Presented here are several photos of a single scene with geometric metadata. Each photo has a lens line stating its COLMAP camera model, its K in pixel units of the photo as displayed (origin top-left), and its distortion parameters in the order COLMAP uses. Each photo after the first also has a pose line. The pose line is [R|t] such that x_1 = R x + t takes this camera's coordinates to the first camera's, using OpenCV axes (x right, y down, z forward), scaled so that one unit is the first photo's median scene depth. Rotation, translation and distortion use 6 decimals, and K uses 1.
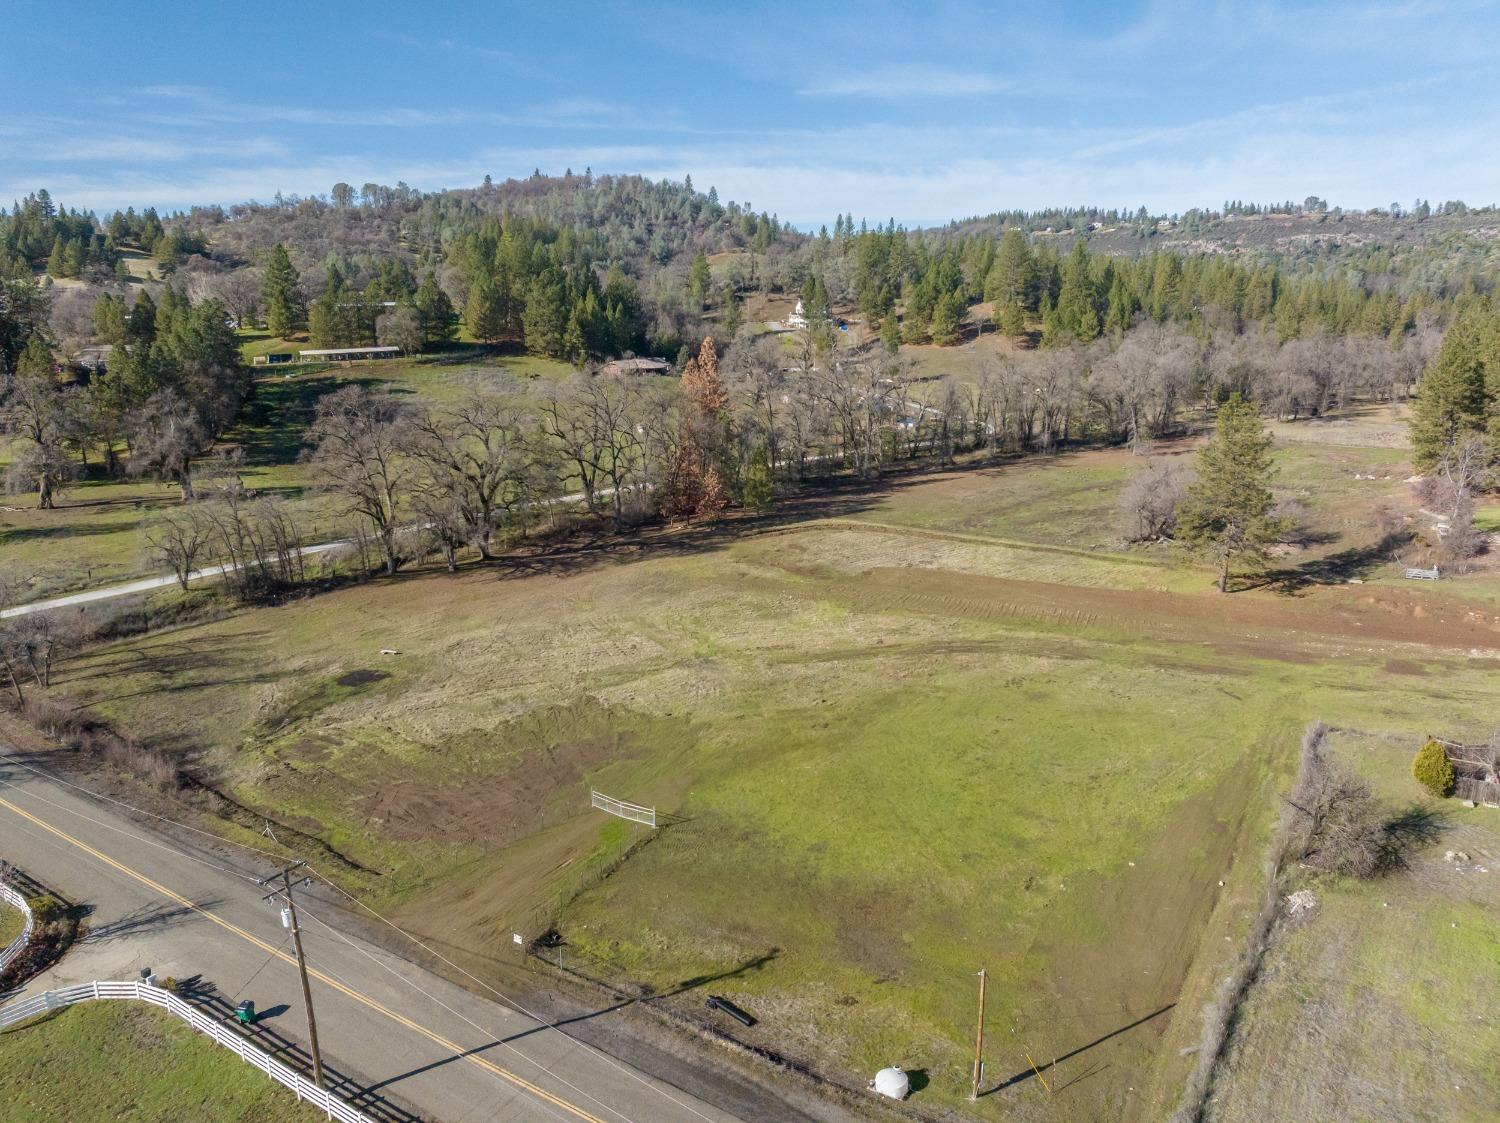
lens RADIAL K [[1046.2, 0, 755.0], [0, 1046.2, 565.5], [0, 0, 1]] dist [-0.036652, 0.003499]
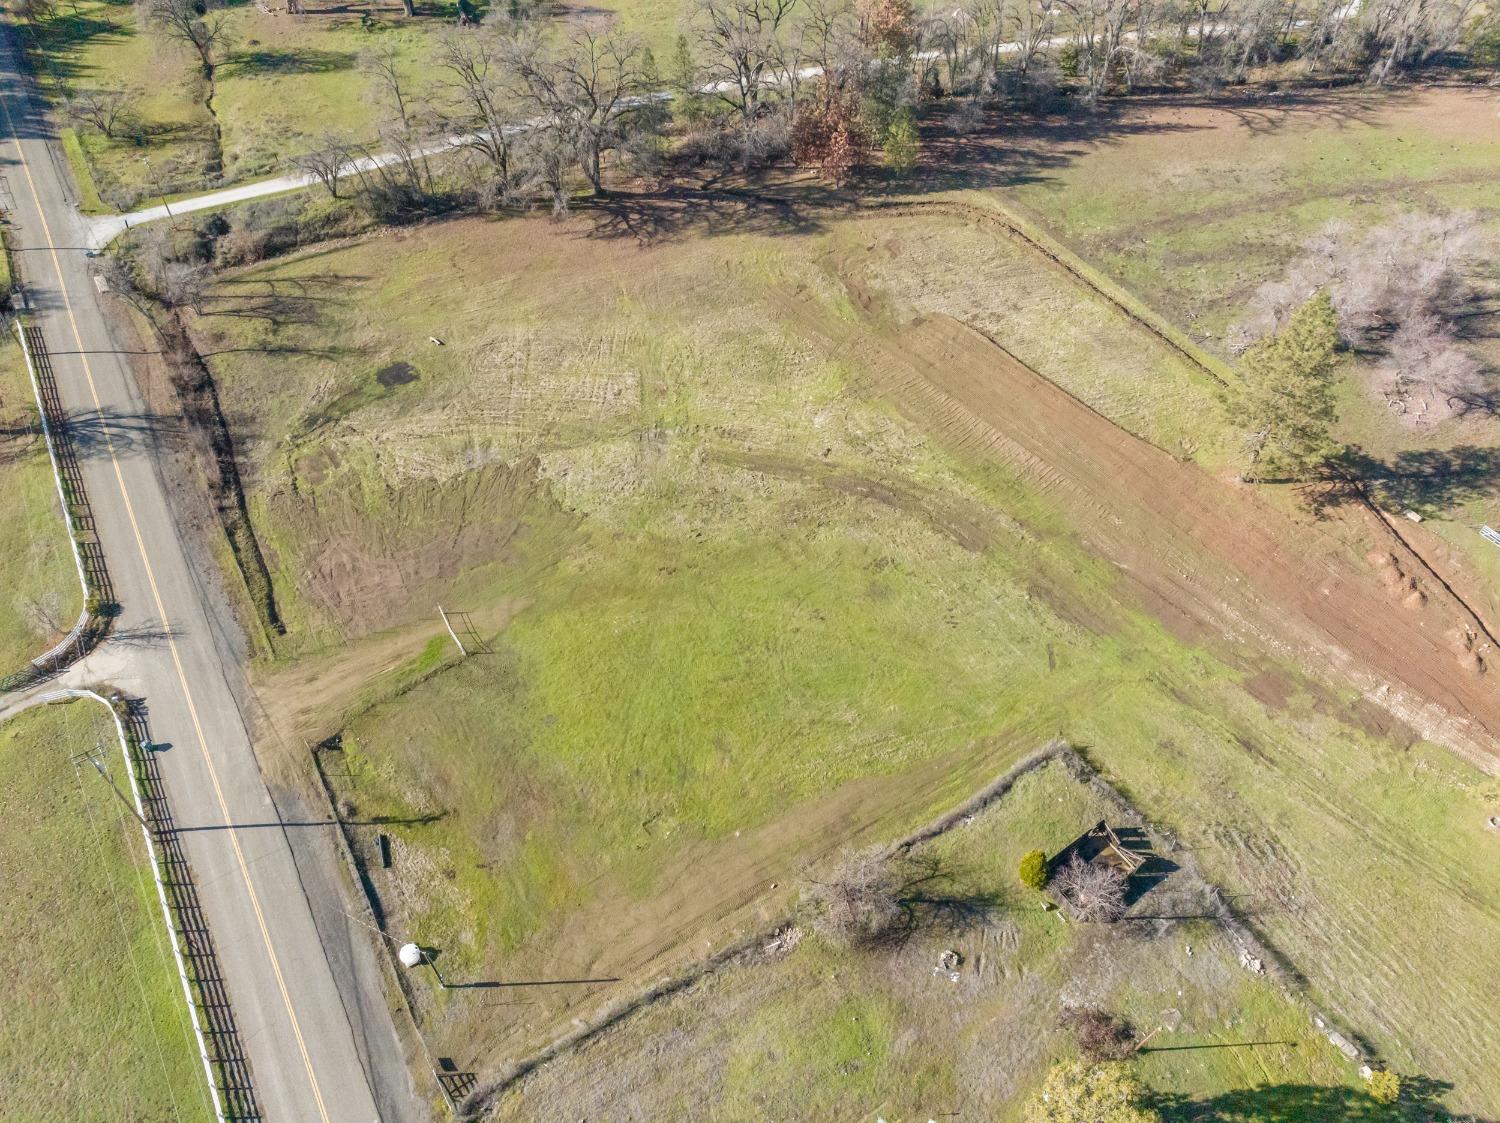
lens RADIAL K [[1046.2, 0, 755.0], [0, 1046.2, 565.5], [0, 0, 1]] dist [-0.036652, 0.003499]
pose [[0.905266, 0.331259, -0.266011, 0.076537], [-0.120047, 0.800067, 0.587777, -0.091950], [0.407533, -0.500161, 0.764040, 0.023783]]
